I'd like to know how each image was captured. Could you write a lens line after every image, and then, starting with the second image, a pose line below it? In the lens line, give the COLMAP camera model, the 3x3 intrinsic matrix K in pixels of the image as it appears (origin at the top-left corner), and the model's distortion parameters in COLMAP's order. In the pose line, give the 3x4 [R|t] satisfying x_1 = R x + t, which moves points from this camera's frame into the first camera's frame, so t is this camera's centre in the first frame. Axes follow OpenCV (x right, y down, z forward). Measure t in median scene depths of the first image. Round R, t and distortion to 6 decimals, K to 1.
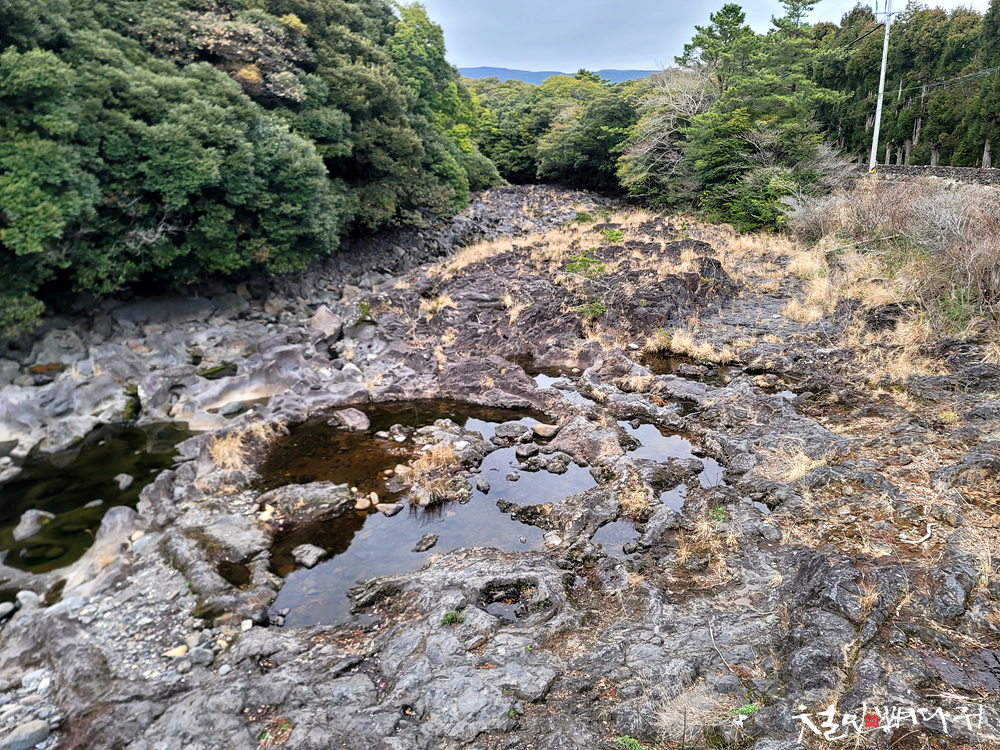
lens RADIAL K [[697.4, 0, 506.8], [0, 697.4, 371.7], [0, 0, 1]] dist [0.092019, -0.097212]
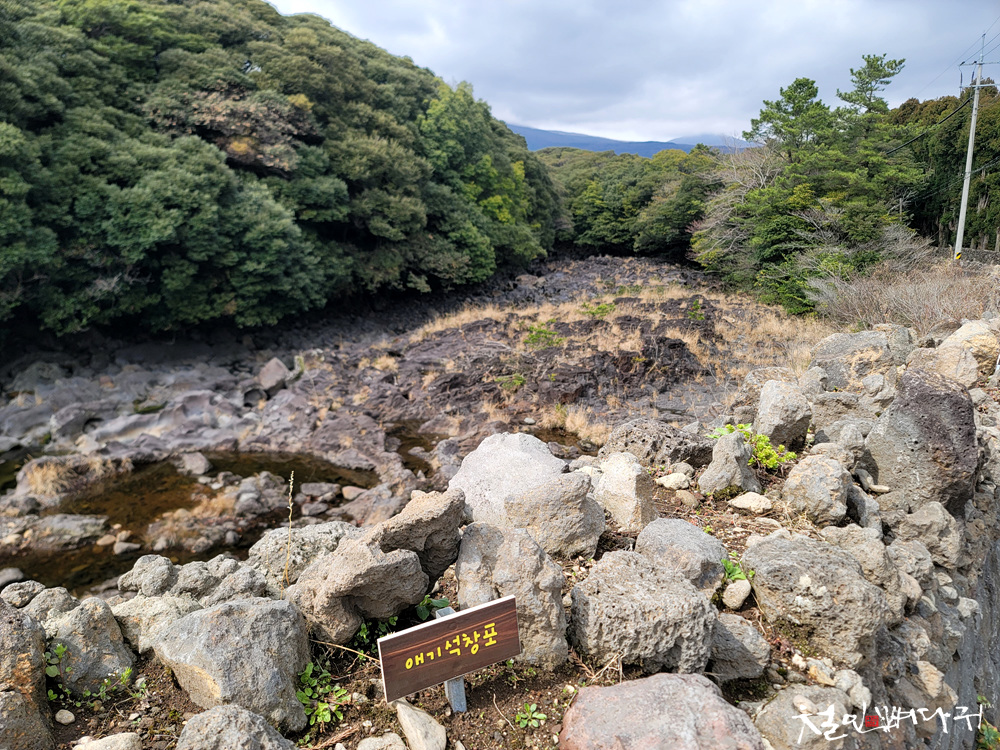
lens RADIAL K [[714.4, 0, 495.5], [0, 714.4, 382.5], [0, 0, 1]] dist [0.063321, -0.064230]
pose [[0.972781, 0.077485, -0.218389, 0.295862], [-0.095494, 0.992739, -0.073141, -0.010658], [0.211136, 0.092005, 0.973117, 0.026466]]
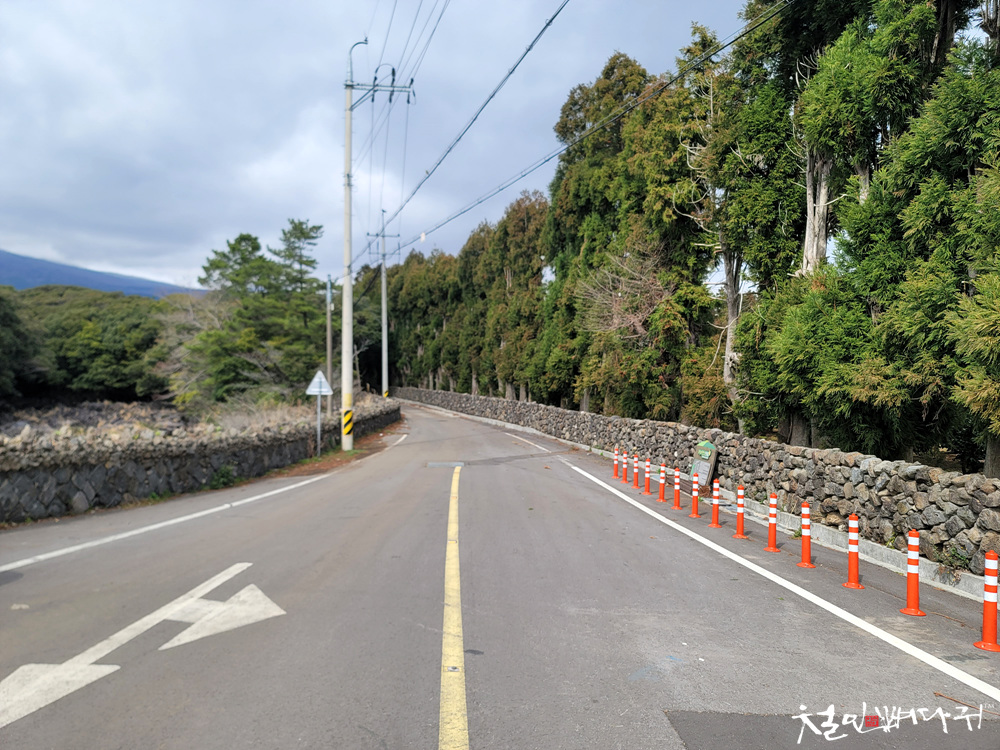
lens RADIAL K [[714.4, 0, 495.5], [0, 714.4, 382.5], [0, 0, 1]] dist [0.063321, -0.064230]
pose [[0.944825, 0.023701, 0.326716, 0.592294], [0.071725, 0.958209, -0.276932, -0.004451], [-0.319626, 0.285086, 0.903640, 0.032106]]
